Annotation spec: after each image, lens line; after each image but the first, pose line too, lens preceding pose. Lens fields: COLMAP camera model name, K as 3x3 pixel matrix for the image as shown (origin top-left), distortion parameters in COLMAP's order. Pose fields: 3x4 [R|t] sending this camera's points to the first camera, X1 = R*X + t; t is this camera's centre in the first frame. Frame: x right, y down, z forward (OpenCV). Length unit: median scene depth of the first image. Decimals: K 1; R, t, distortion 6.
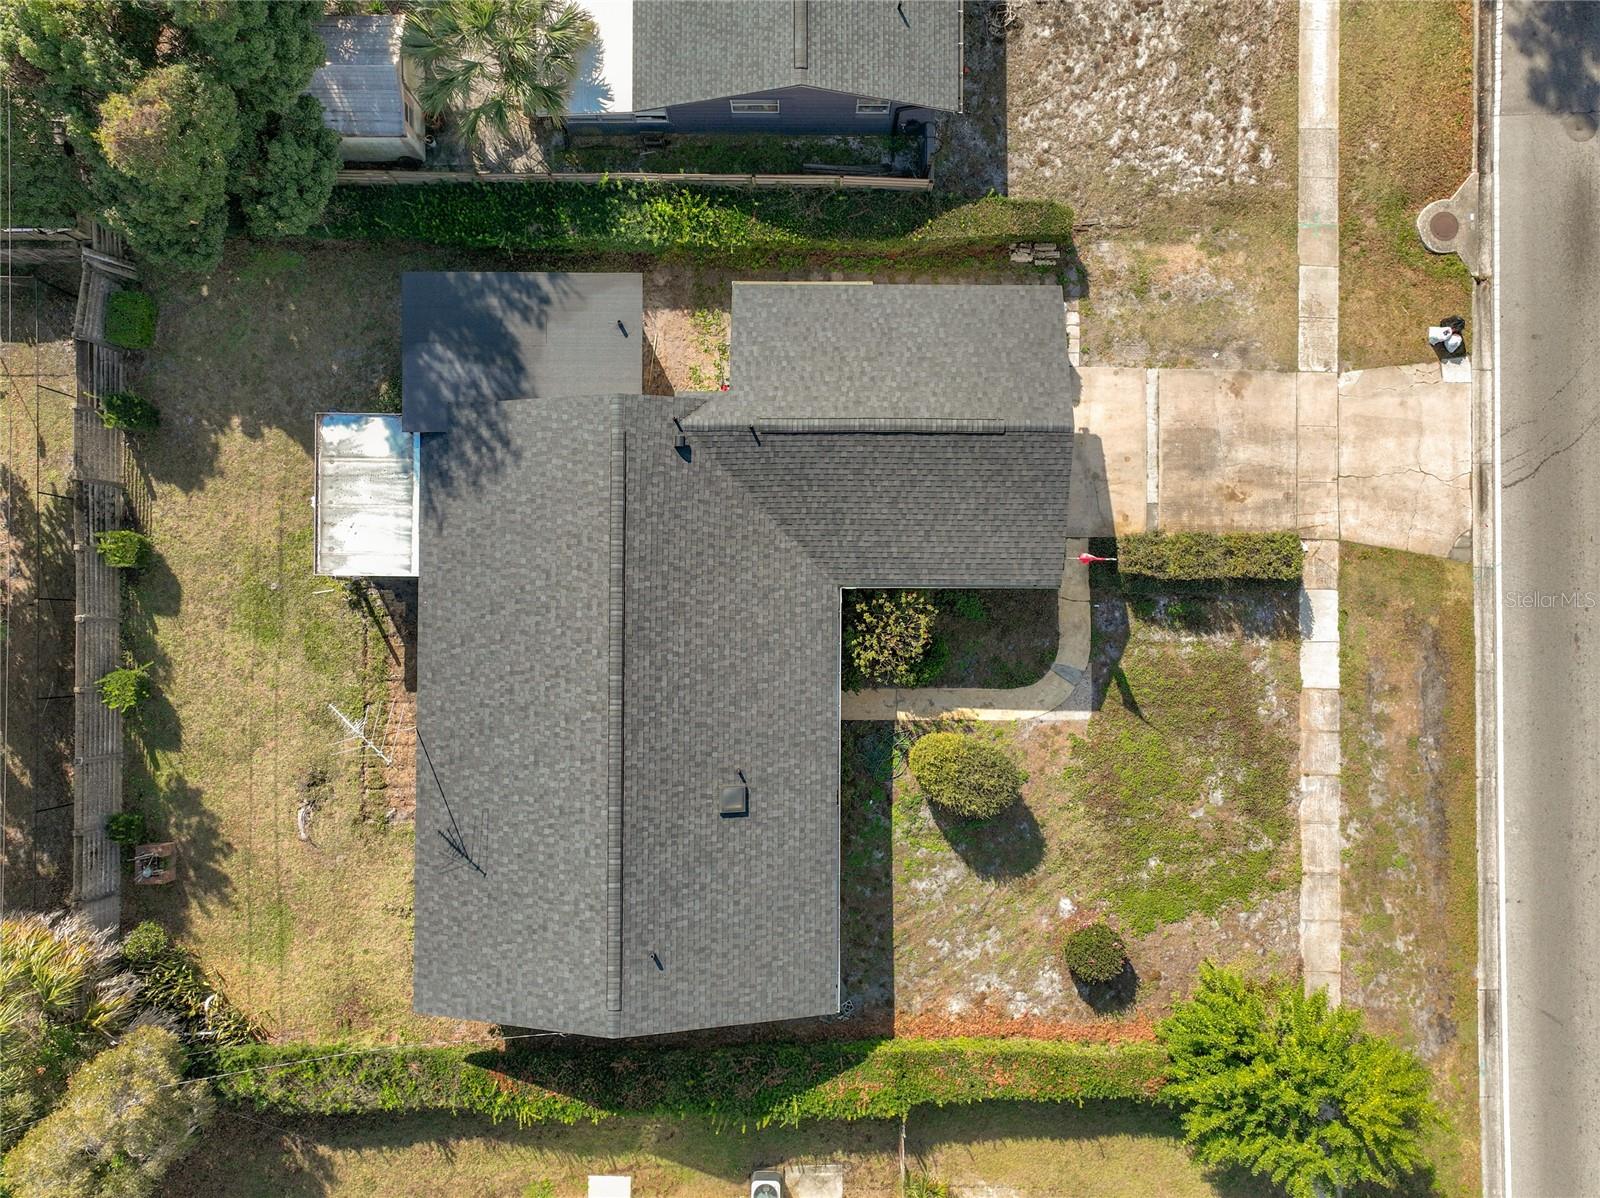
lens RADIAL K [[1120.7, 0, 806.7], [0, 1120.7, 637.6], [0, 0, 1]] dist [0.010279, 0.002268]
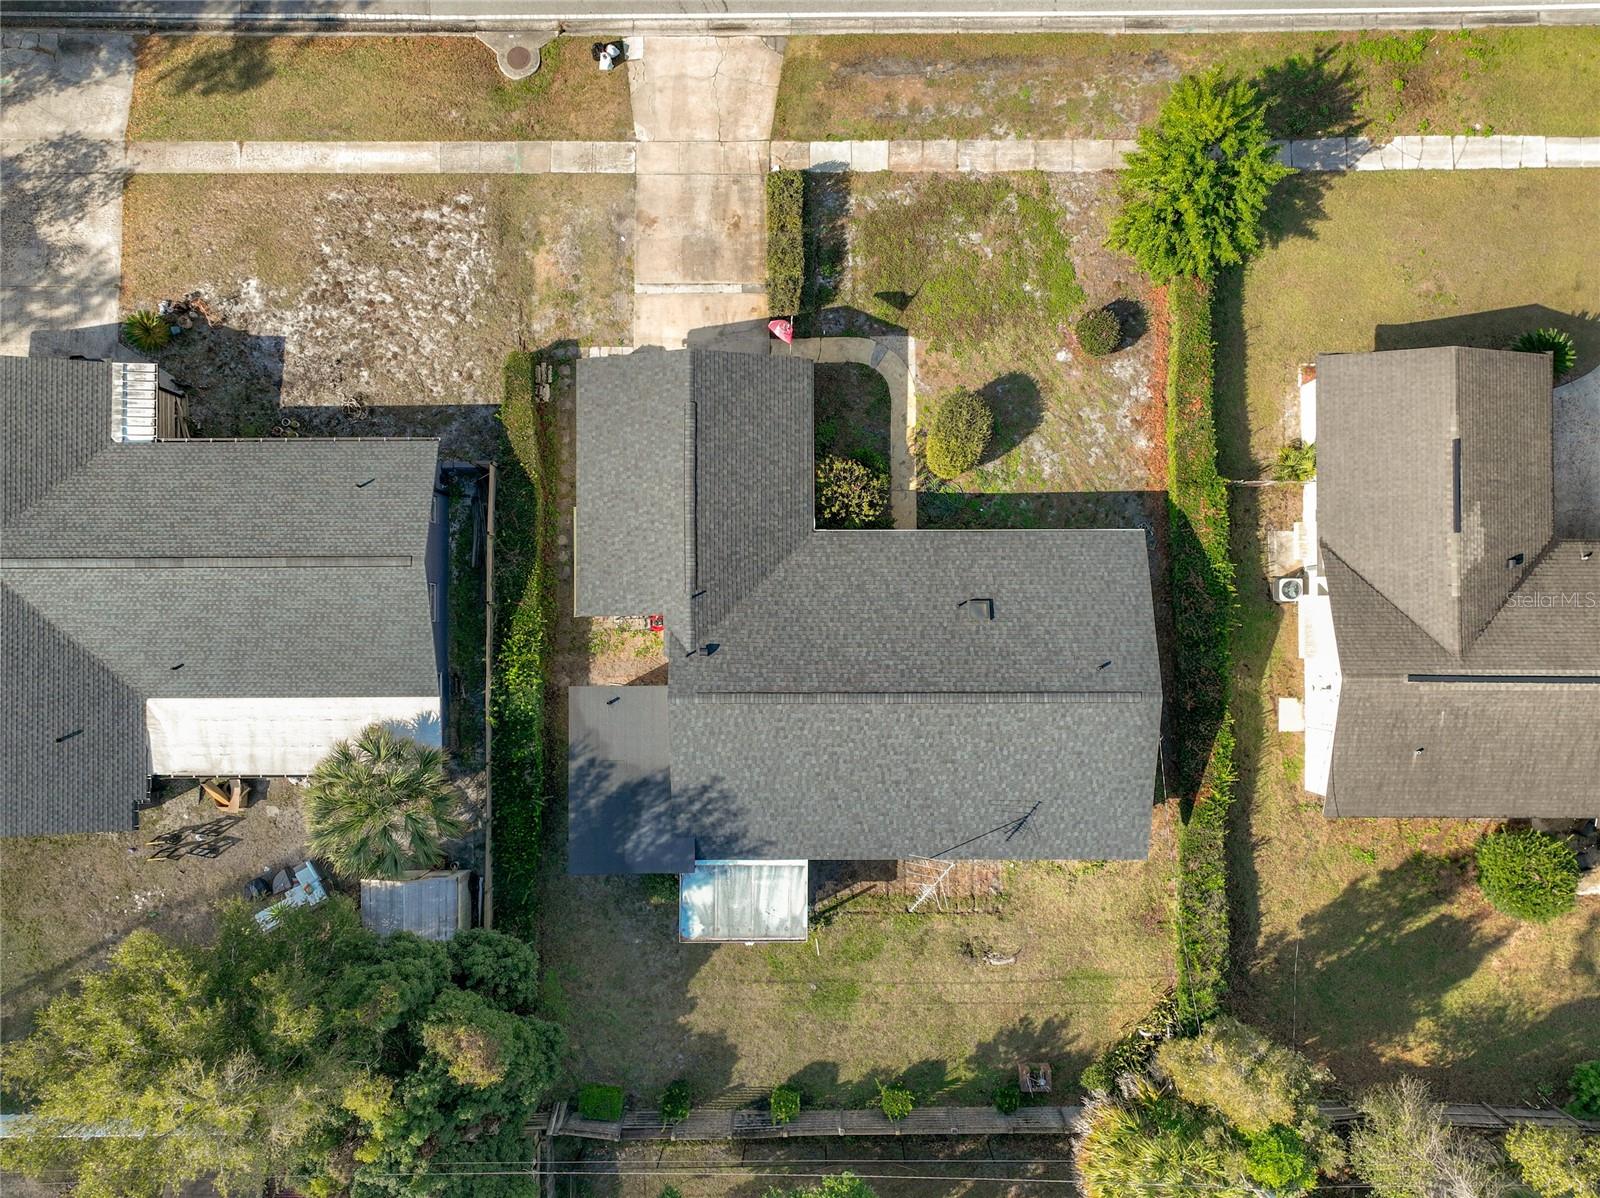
lens RADIAL K [[1158.3, 0, 838.8], [0, 1158.3, 622.3], [0, 0, 1]] dist [0.028600, -0.054859]
pose [[-0.006576, -0.999777, 0.020065, -0.093790], [0.999863, -0.006268, 0.015344, -0.034710], [-0.015215, 0.020163, 0.999681, -0.298573]]
